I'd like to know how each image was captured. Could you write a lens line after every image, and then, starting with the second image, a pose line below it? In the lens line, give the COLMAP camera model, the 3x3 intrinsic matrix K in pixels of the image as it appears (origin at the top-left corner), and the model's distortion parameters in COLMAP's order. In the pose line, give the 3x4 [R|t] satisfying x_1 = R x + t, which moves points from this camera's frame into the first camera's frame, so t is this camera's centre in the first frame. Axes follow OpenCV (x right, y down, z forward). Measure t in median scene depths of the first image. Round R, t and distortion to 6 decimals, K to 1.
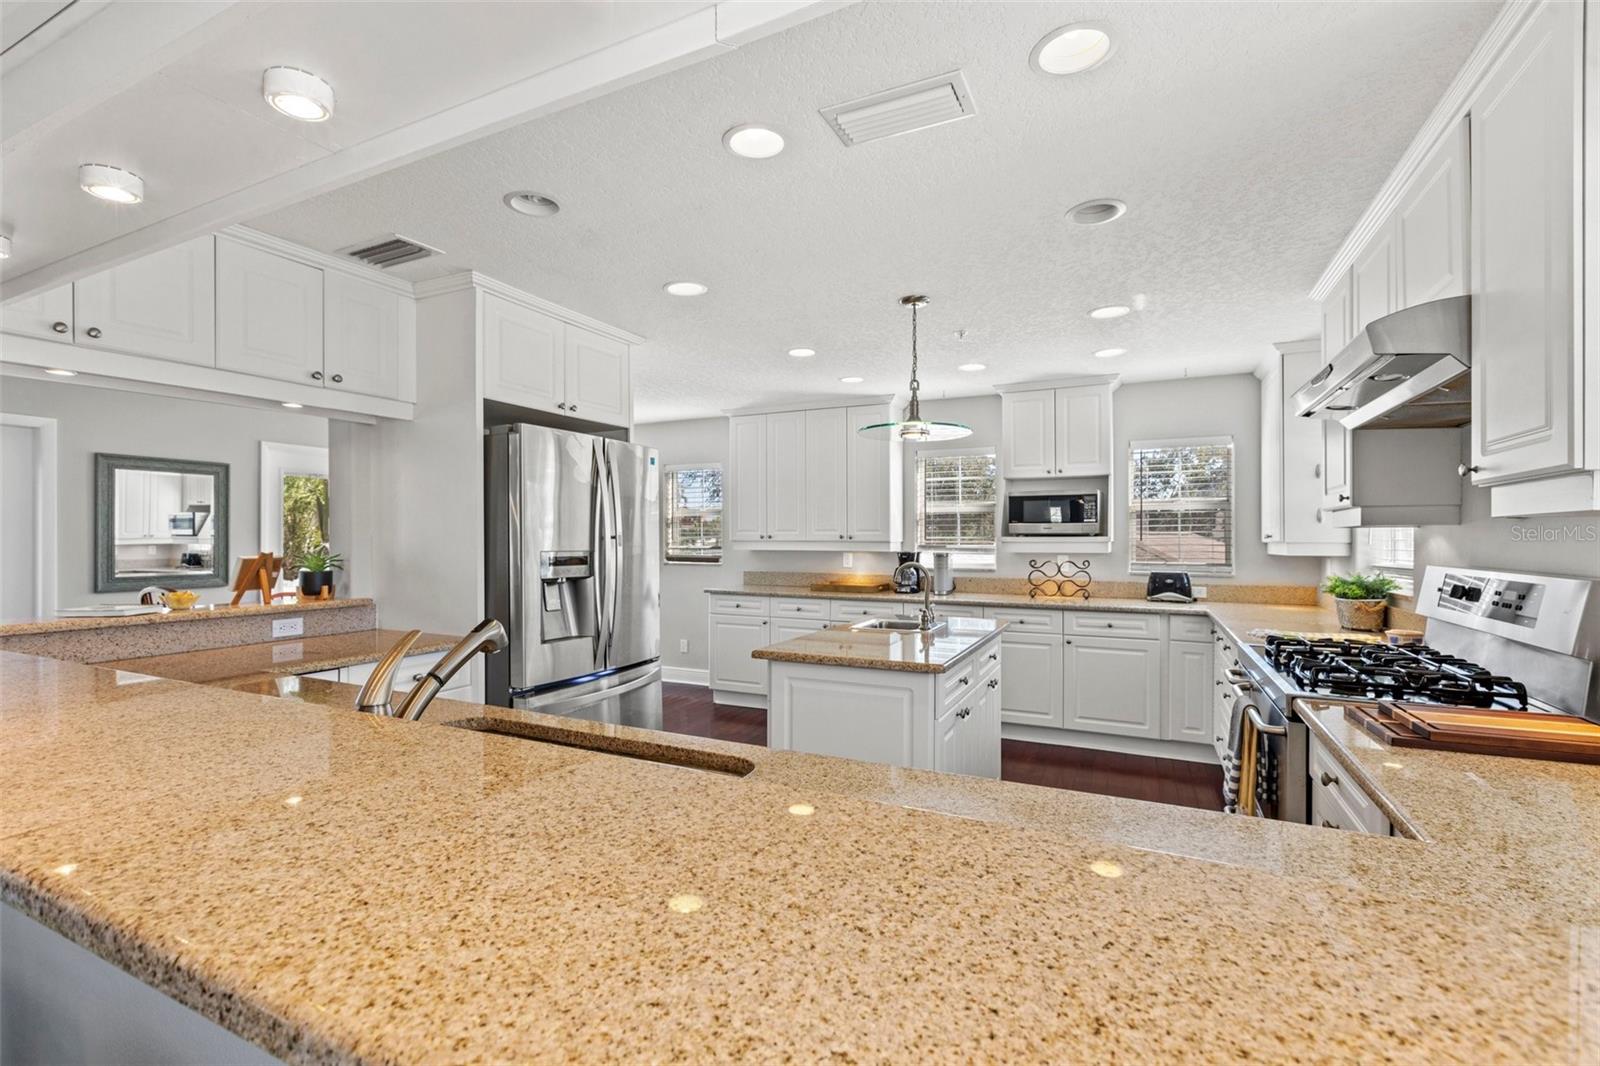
lens RADIAL K [[717.5, 0, 799.5], [0, 717.5, 535.0], [0, 0, 1]] dist [-0.001062, -0.000504]
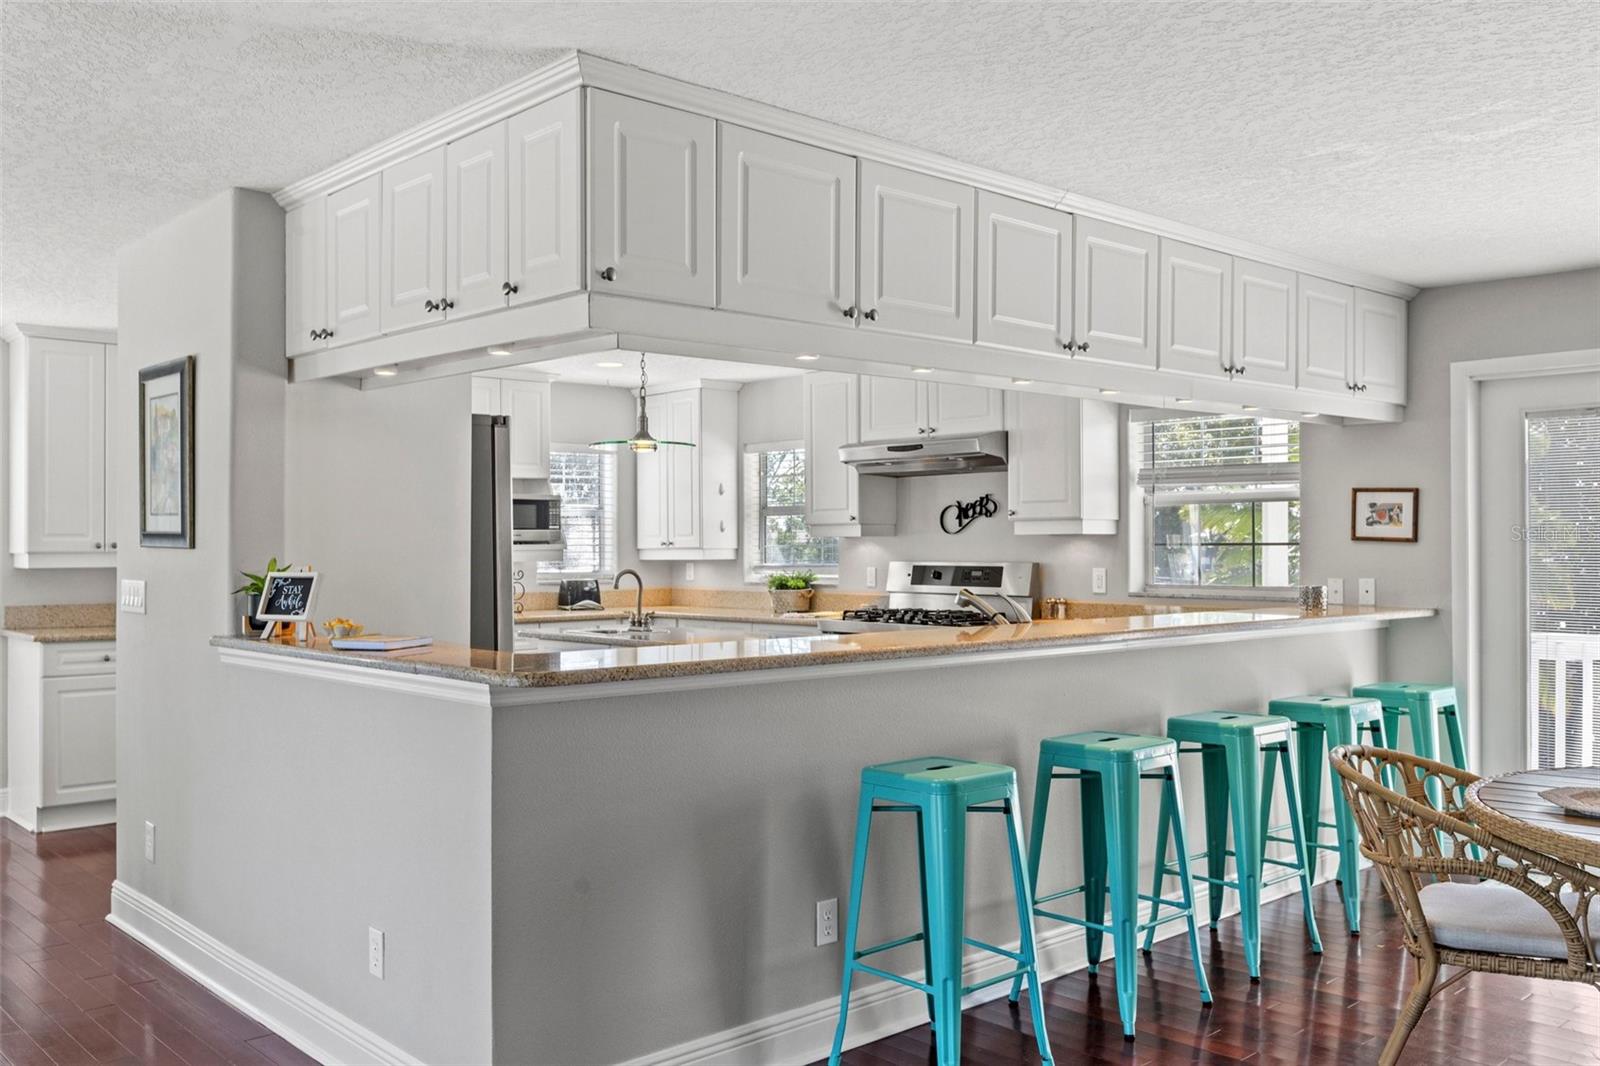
lens RADIAL K [[1393.1, 0, 806.1], [0, 1393.1, 537.4], [0, 0, 1]] dist [-0.014690, -0.007595]
pose [[0.378286, 0.002547, 0.925685, -1.104703], [0.000205, 0.999996, -0.002835, -0.001441], [-0.925689, 0.001263, 0.378284, -0.009240]]
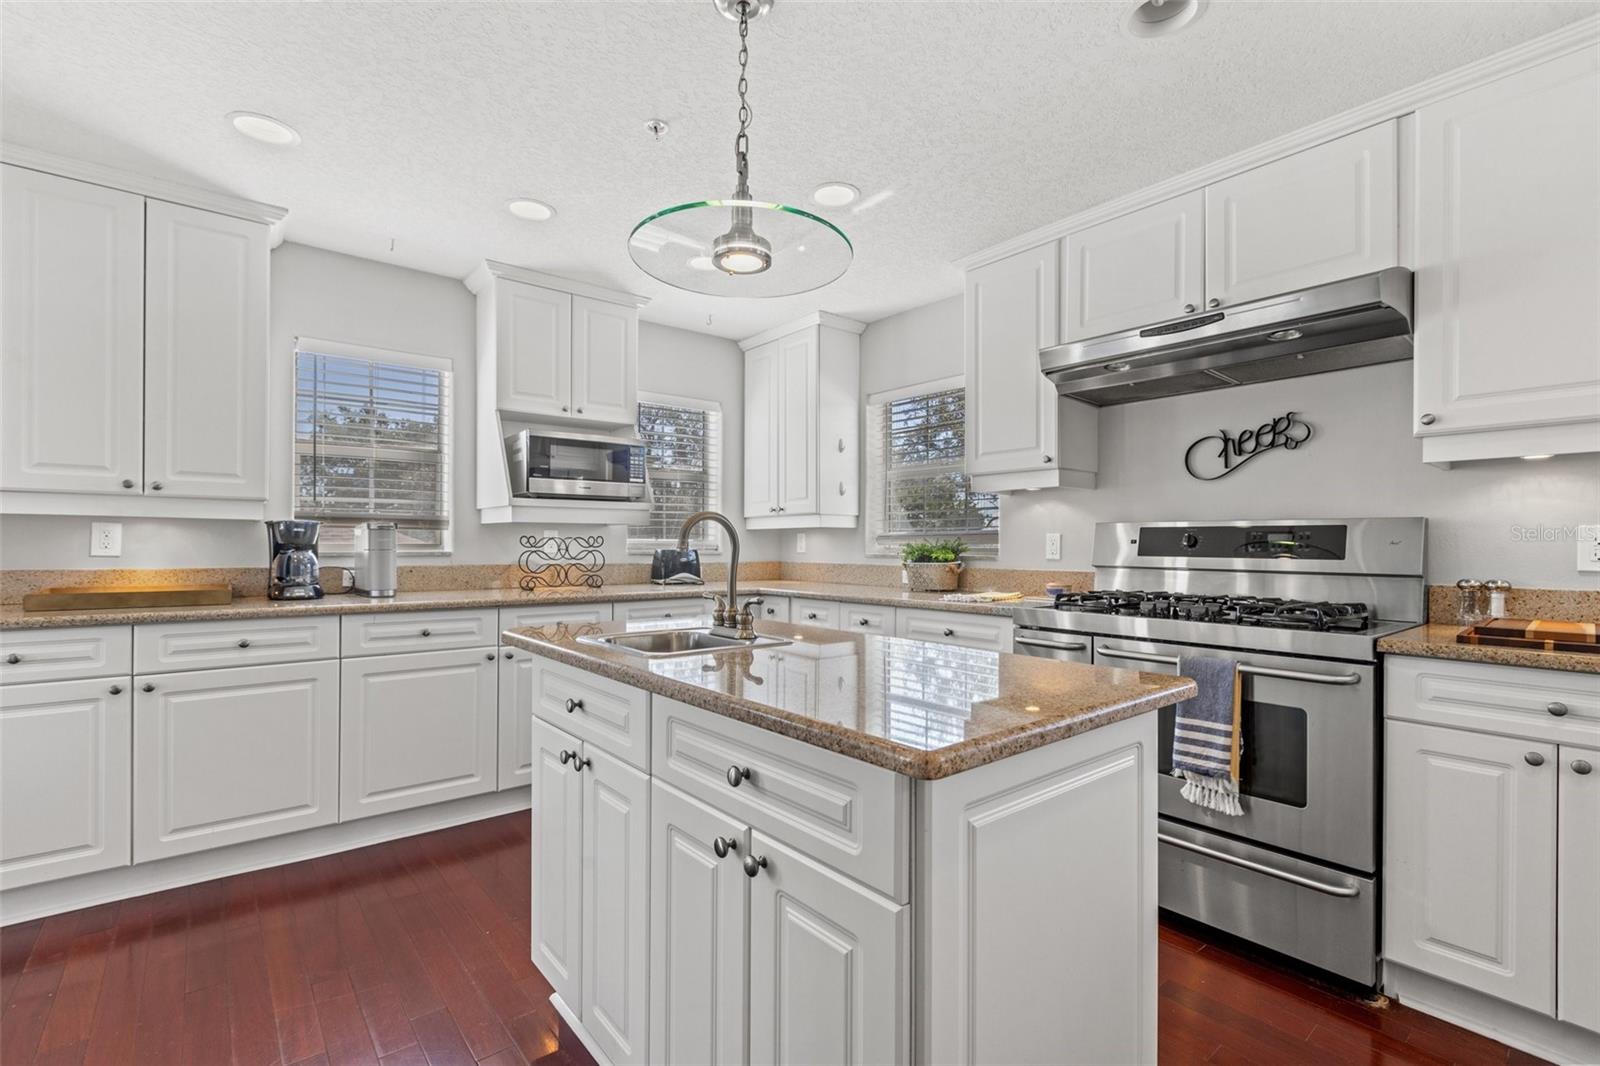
lens RADIAL K [[717.5, 0, 805.5], [0, 717.5, 537.7], [0, 0, 1]] dist [-0.001062, -0.000504]
pose [[0.423084, 0.008417, 0.906051, -0.186692], [-0.008158, 0.999952, -0.005480, 0.039515], [-0.906054, -0.005073, 0.423132, 0.487991]]
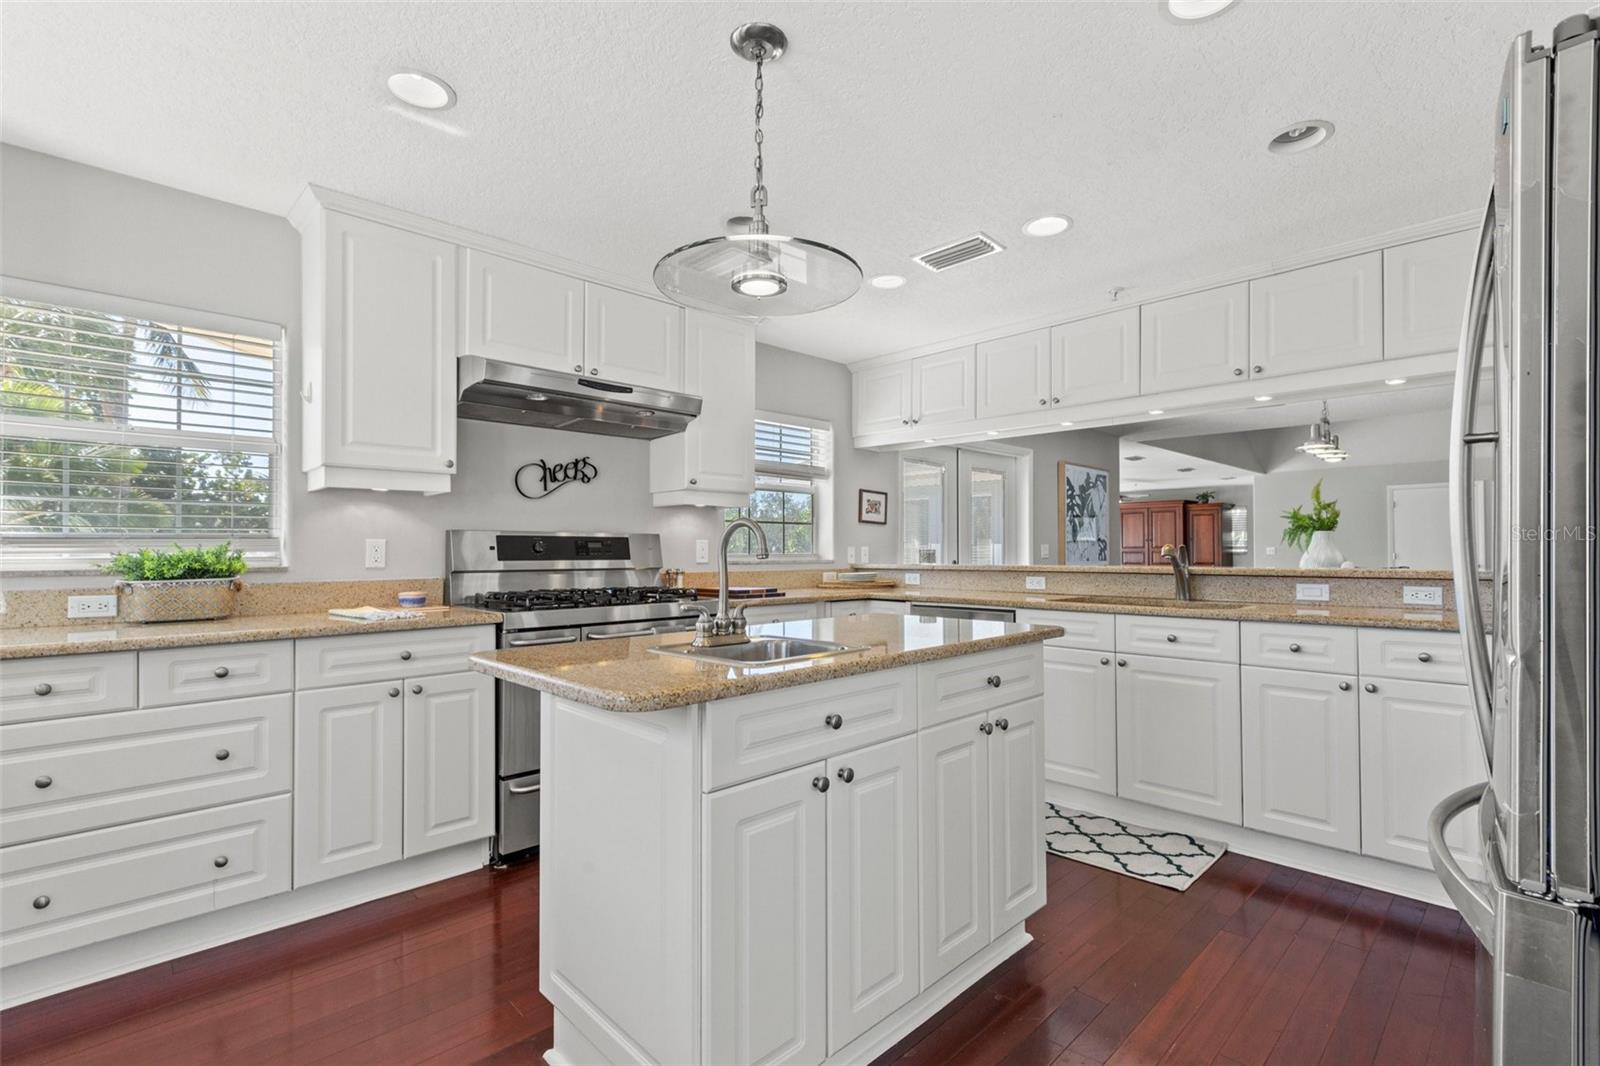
lens RADIAL K [[717.5, 0, 806.0], [0, 717.5, 548.3], [0, 0, 1]] dist [-0.001062, -0.000504]
pose [[-0.934146, 0.003124, 0.356877, -0.046080], [0.000049, 0.999963, -0.008624, 0.043173], [-0.356891, -0.008038, -0.934111, 0.983700]]
